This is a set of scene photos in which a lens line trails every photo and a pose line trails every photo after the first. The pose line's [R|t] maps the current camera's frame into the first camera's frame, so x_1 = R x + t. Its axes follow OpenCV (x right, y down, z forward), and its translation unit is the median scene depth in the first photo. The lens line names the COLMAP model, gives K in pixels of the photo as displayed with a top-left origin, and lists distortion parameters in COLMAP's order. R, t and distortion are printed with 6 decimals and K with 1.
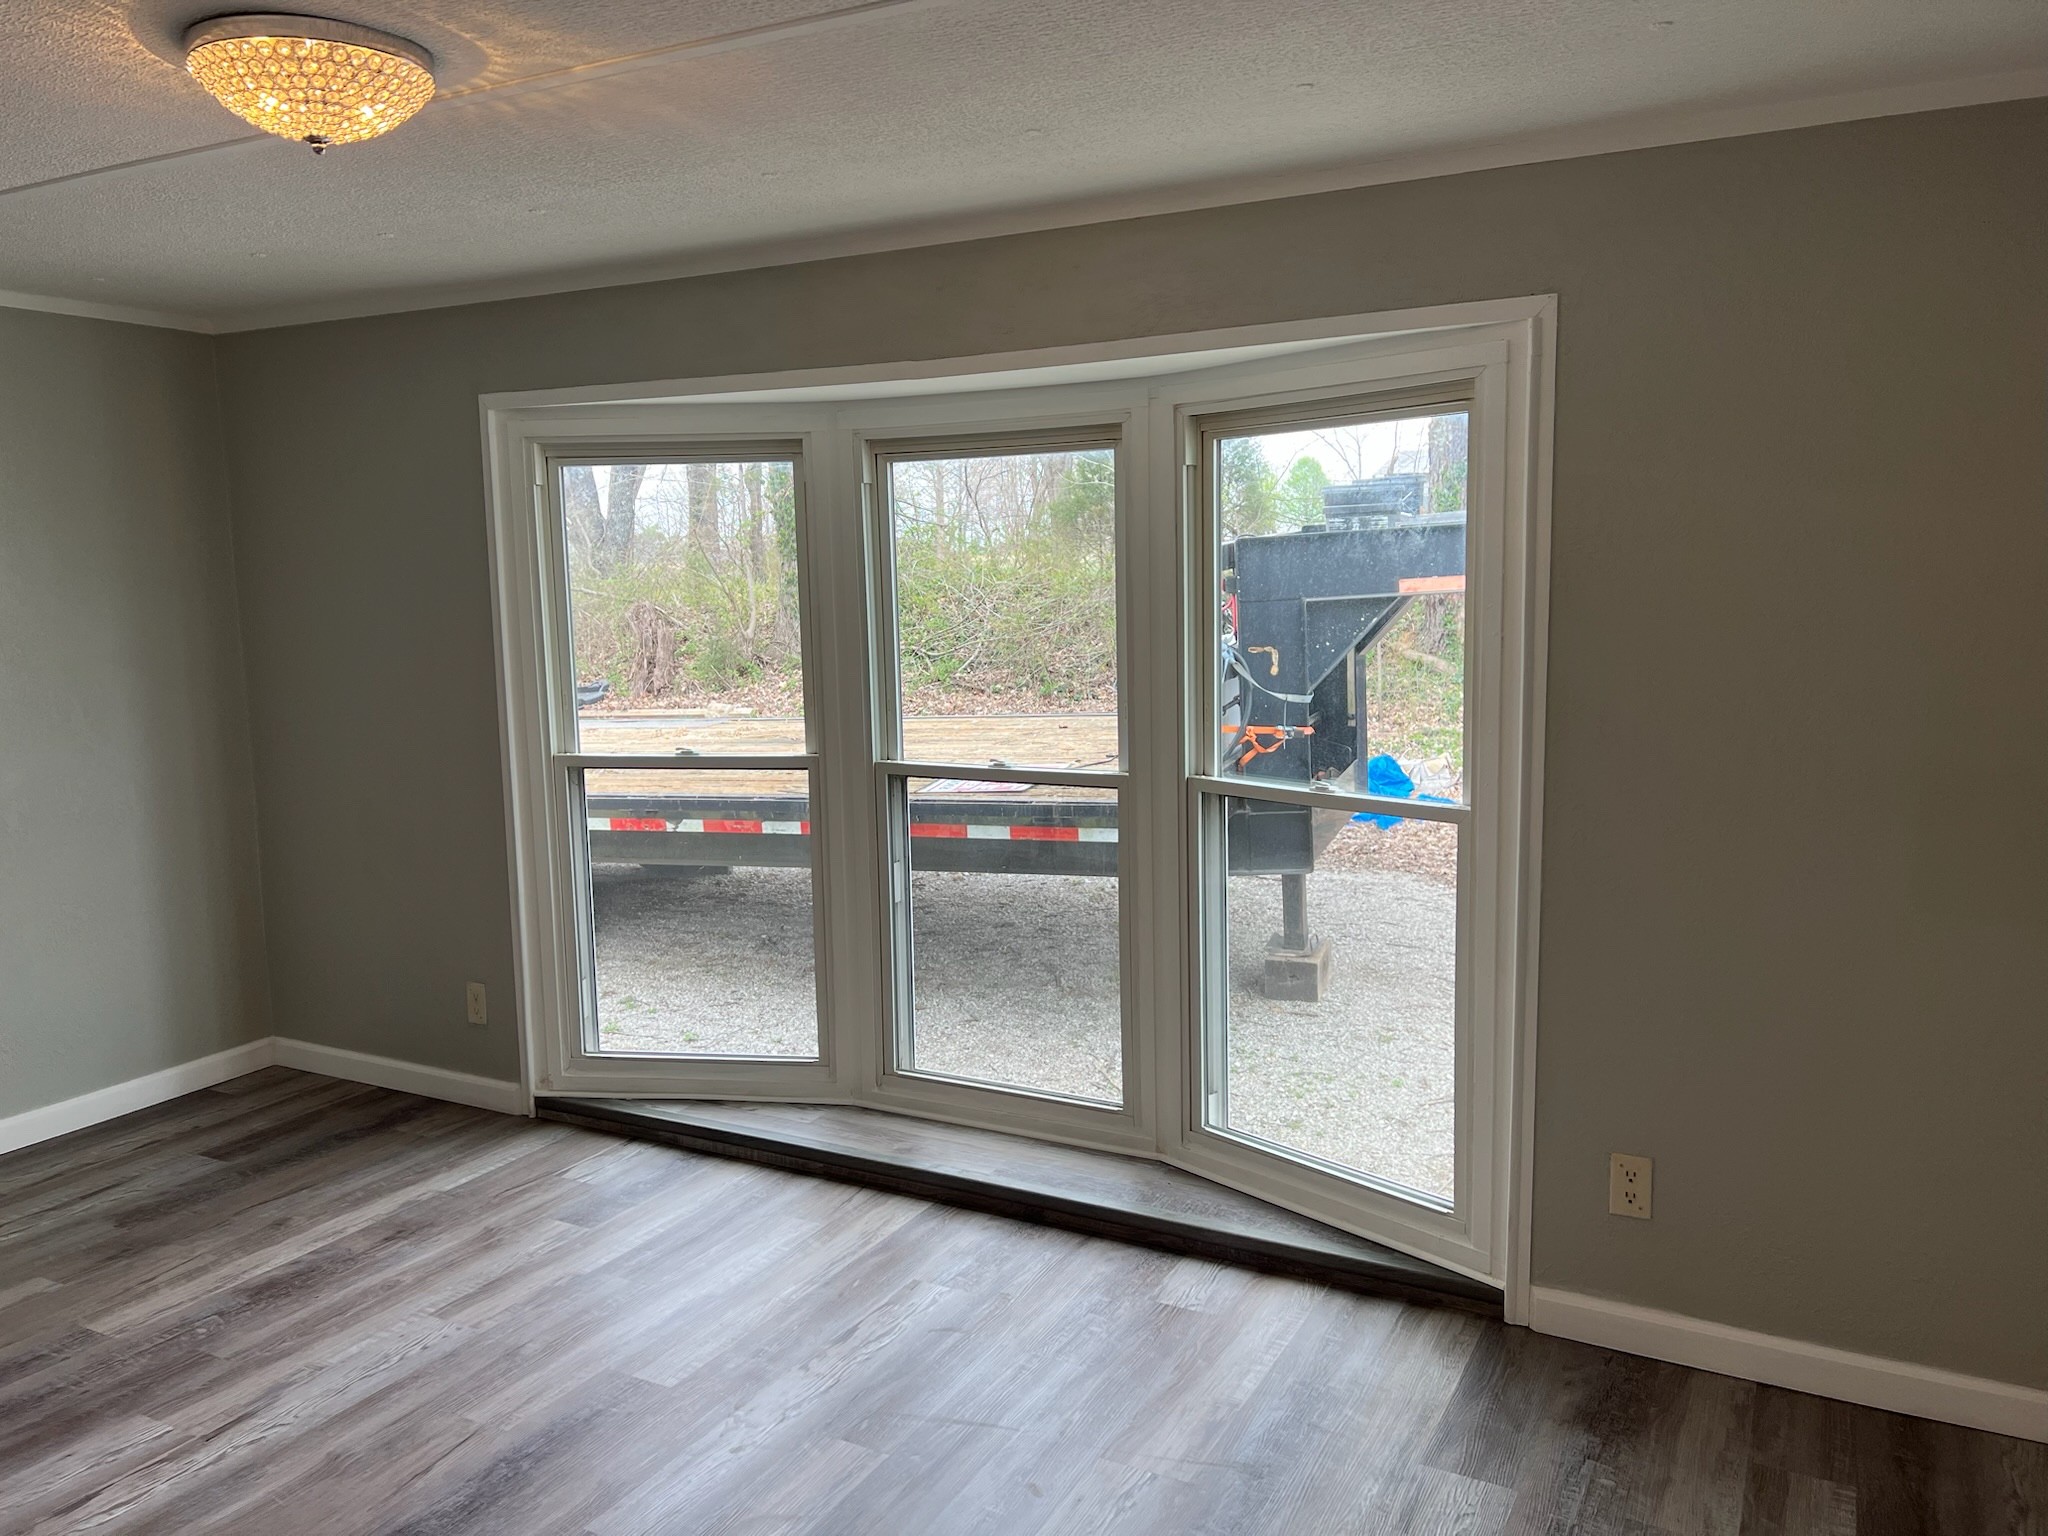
lens RADIAL K [[1524.3, 0, 1019.9], [0, 1524.3, 766.0], [0, 0, 1]] dist [0.041934, -0.046765]
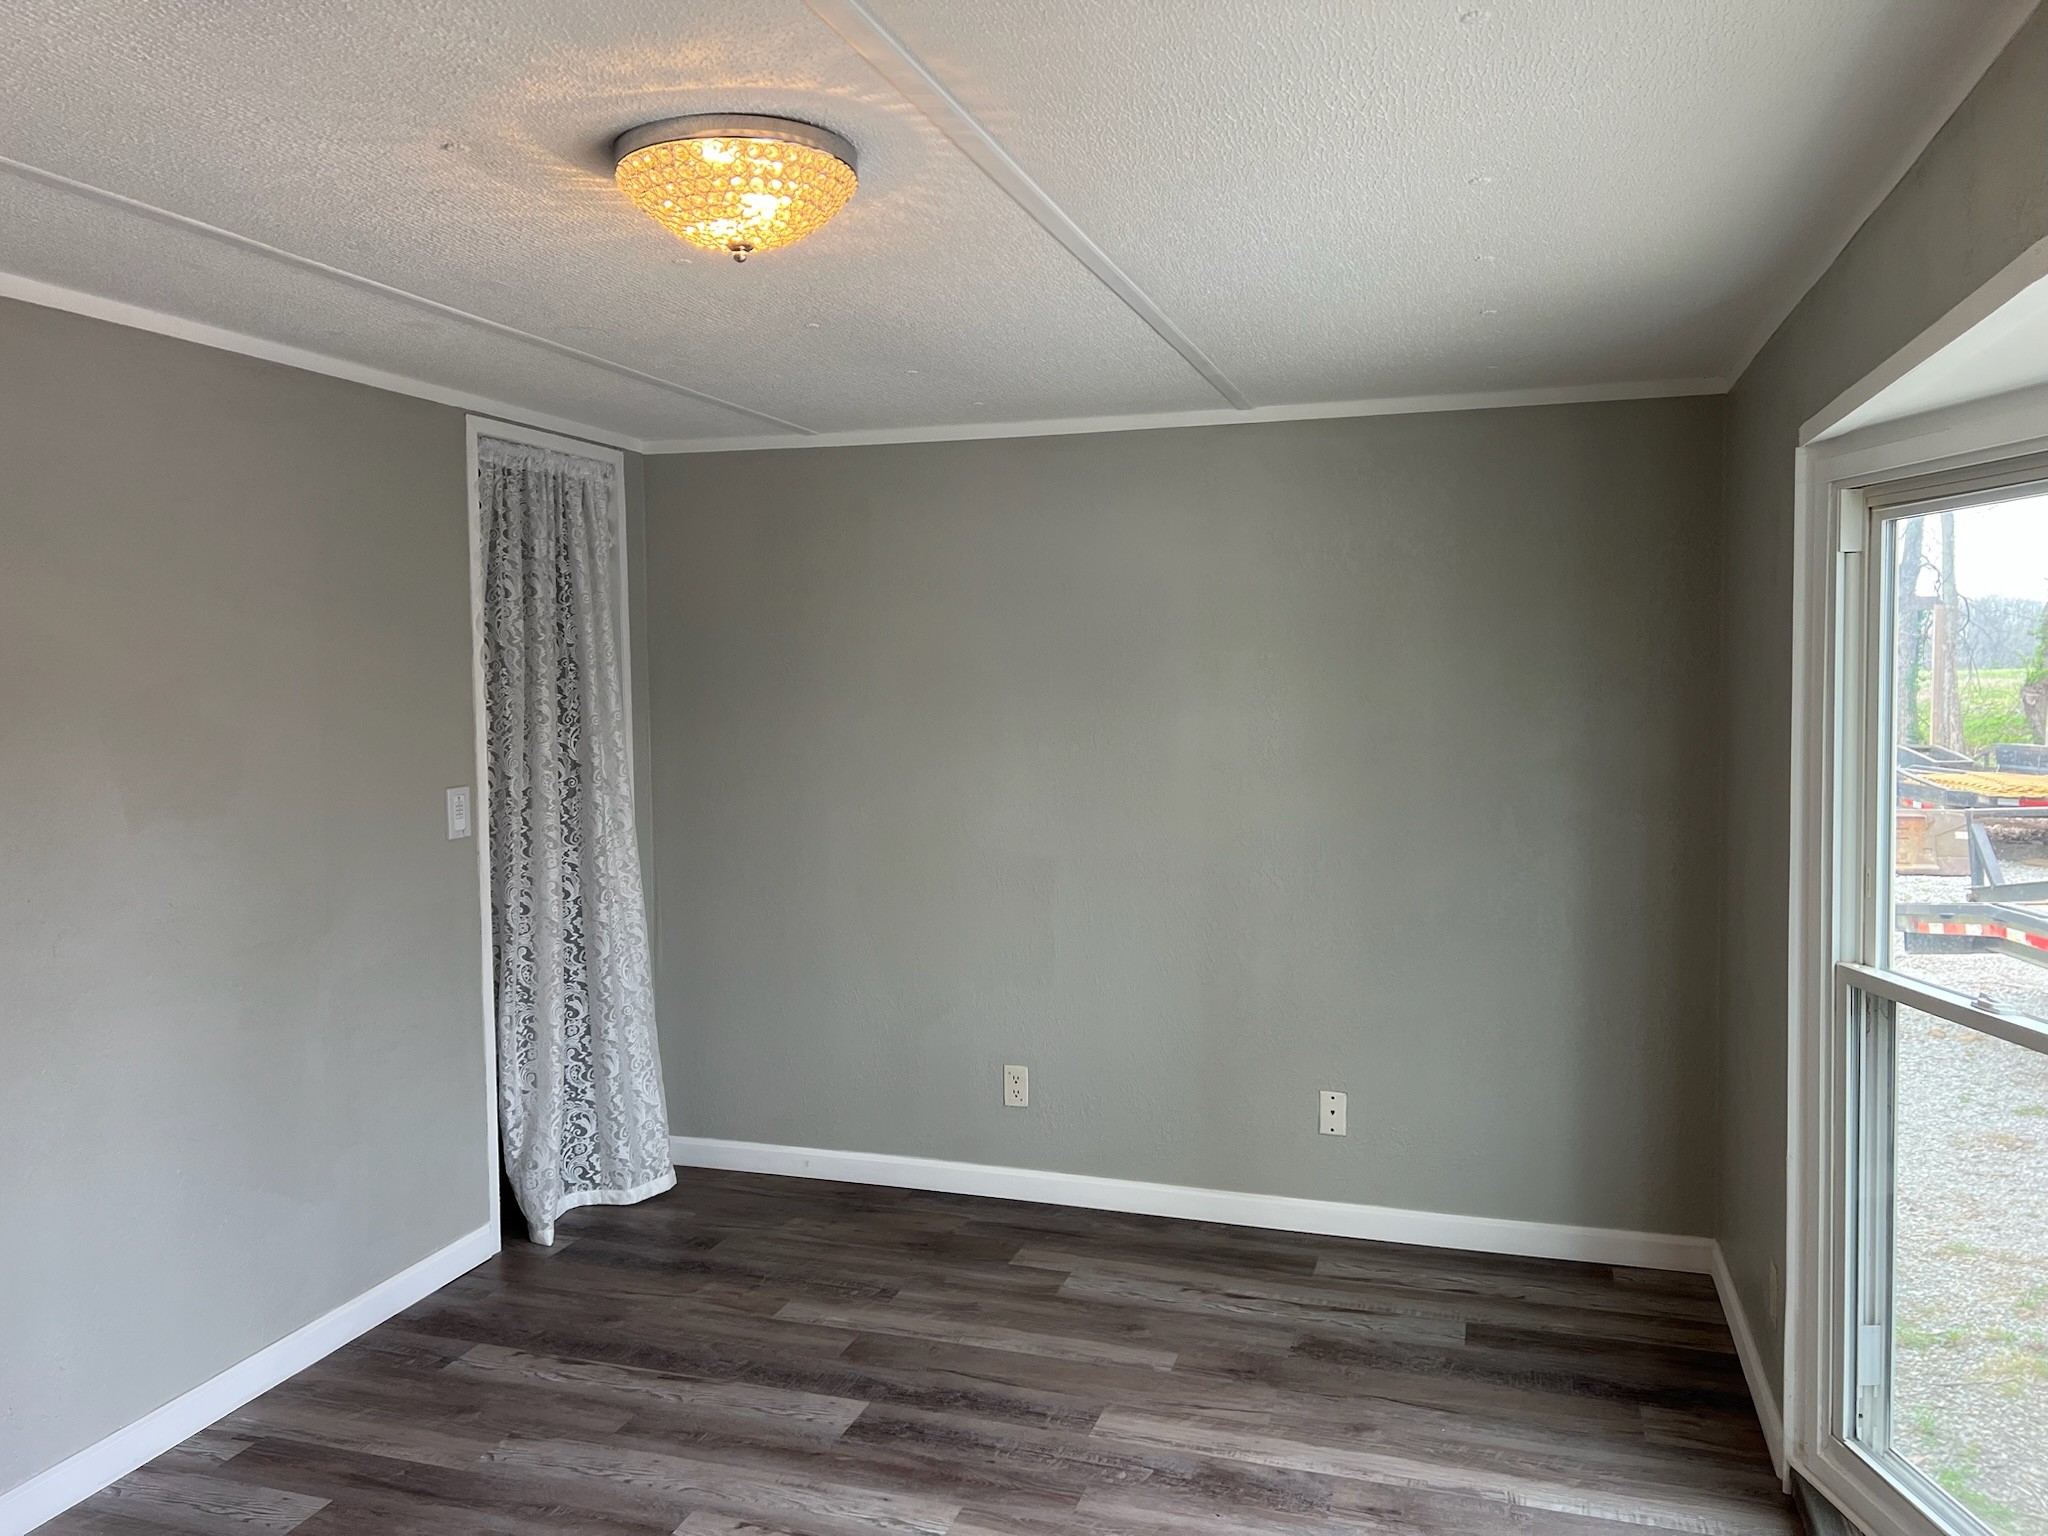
lens RADIAL K [[1524.3, 0, 1006.8], [0, 1524.3, 755.7], [0, 0, 1]] dist [0.041934, -0.046765]
pose [[0.180713, 0.065490, -0.981353, 0.284659], [-0.120914, 0.991691, 0.043914, -0.085724], [0.976075, 0.110723, 0.187130, 0.558592]]
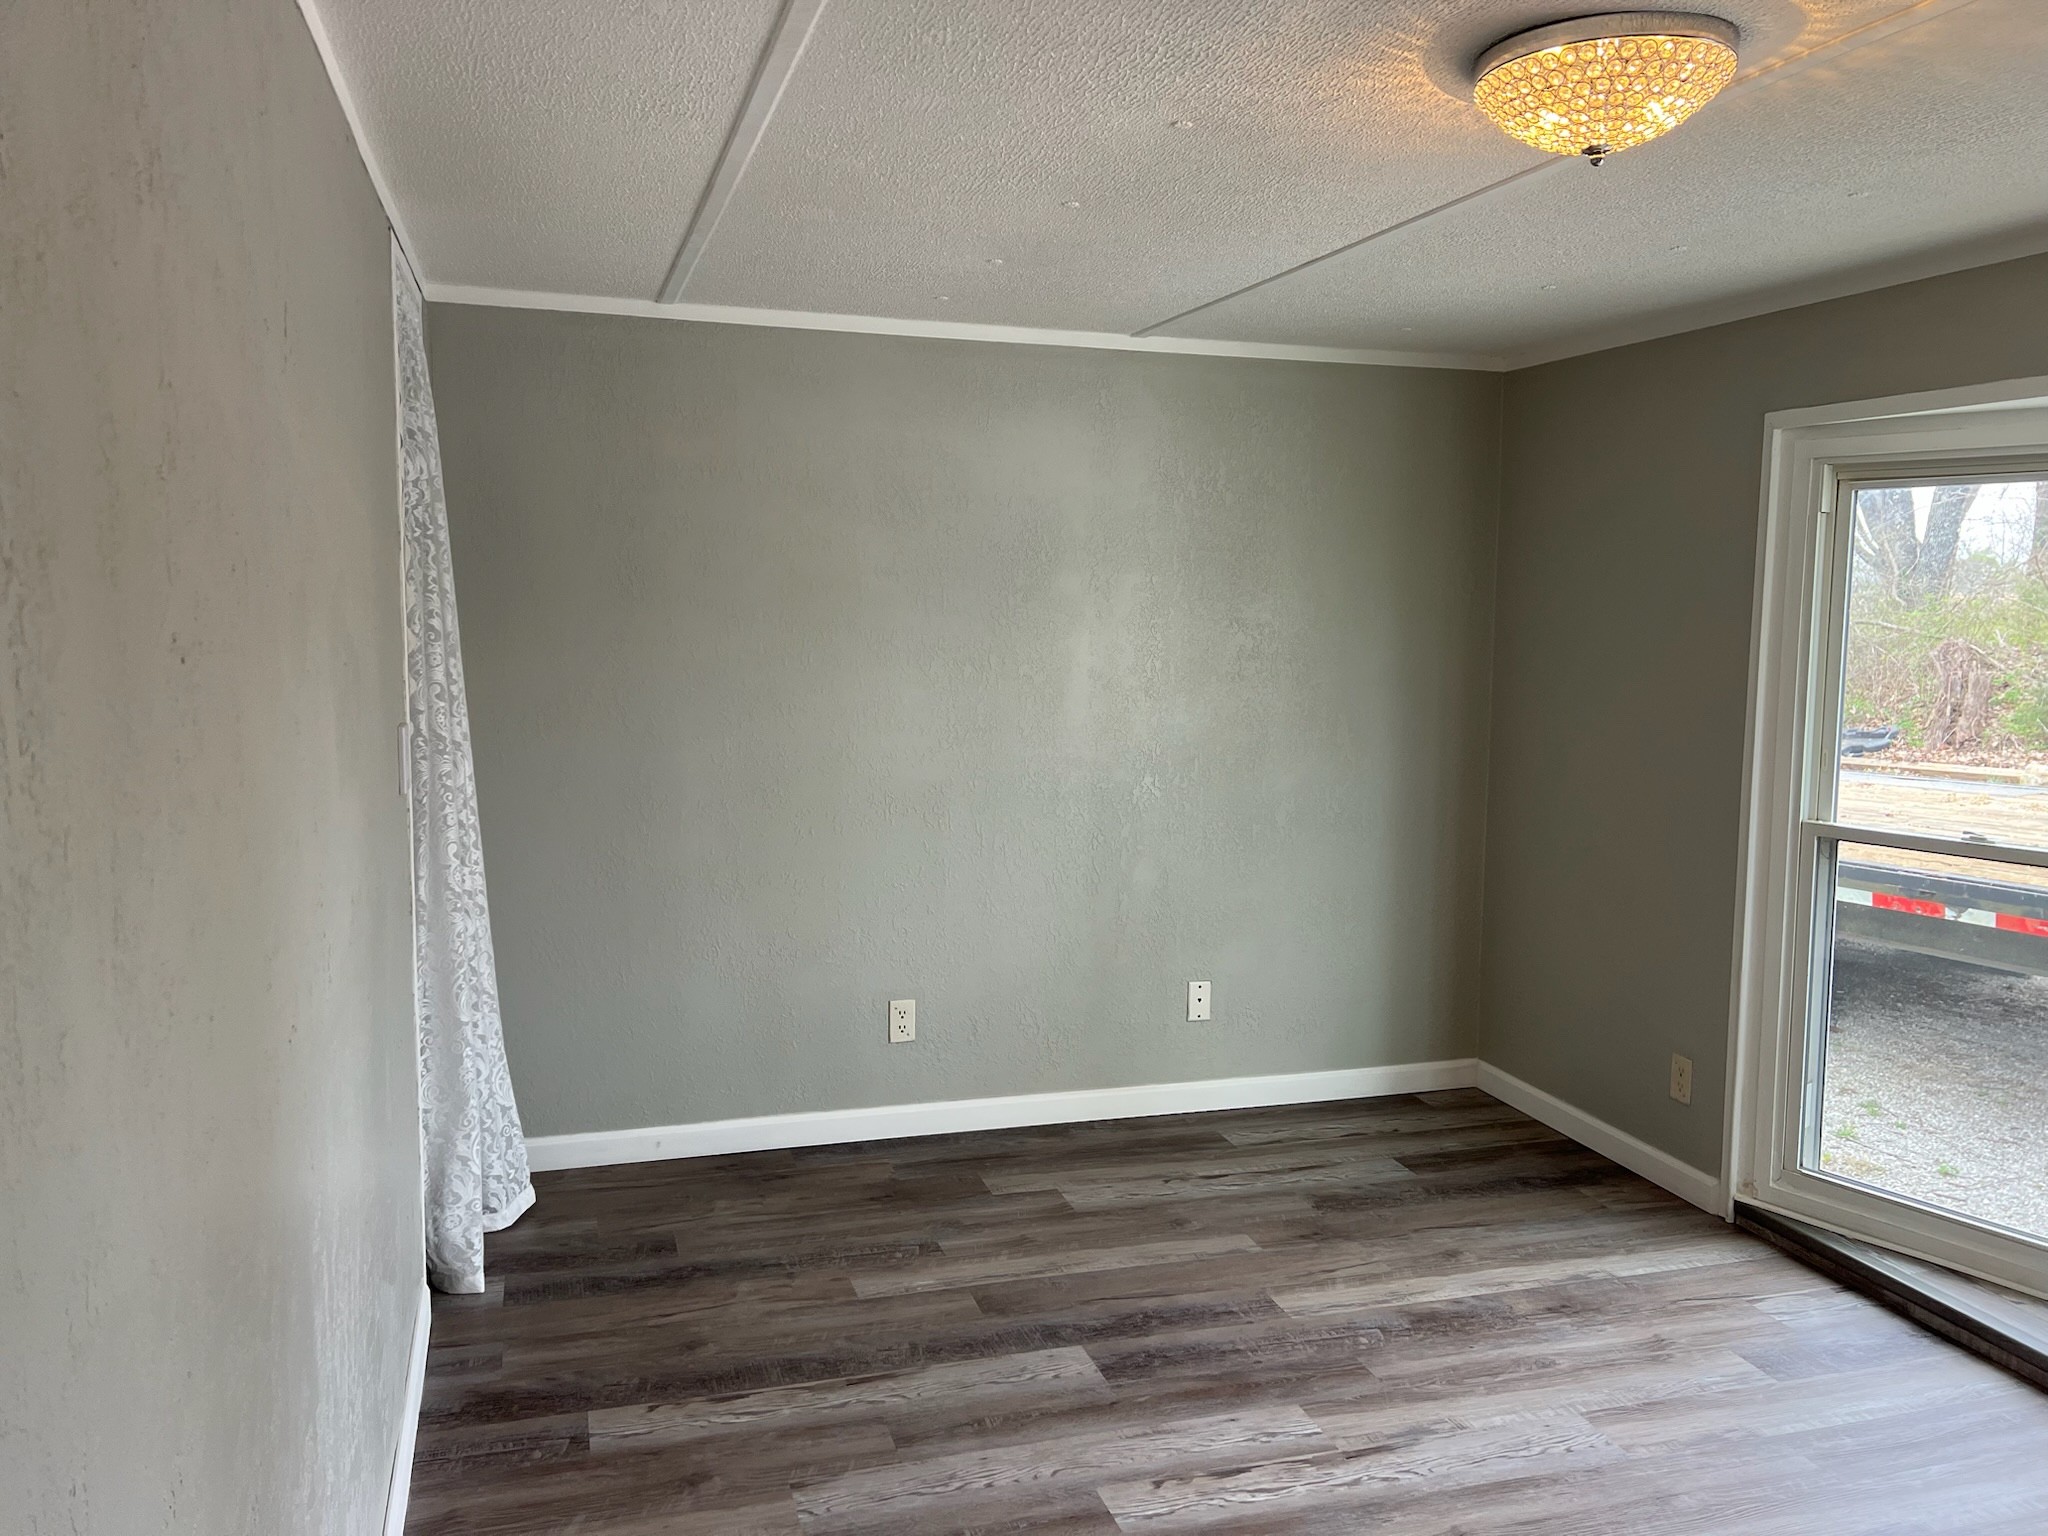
lens RADIAL K [[1524.3, 0, 1012.7], [0, 1524.3, 757.7], [0, 0, 1]] dist [0.041934, -0.046765]
pose [[0.703221, 0.096414, -0.704403, -0.009388], [-0.111535, 0.993455, 0.024630, -0.015151], [0.702168, 0.061245, 0.709372, 0.066573]]
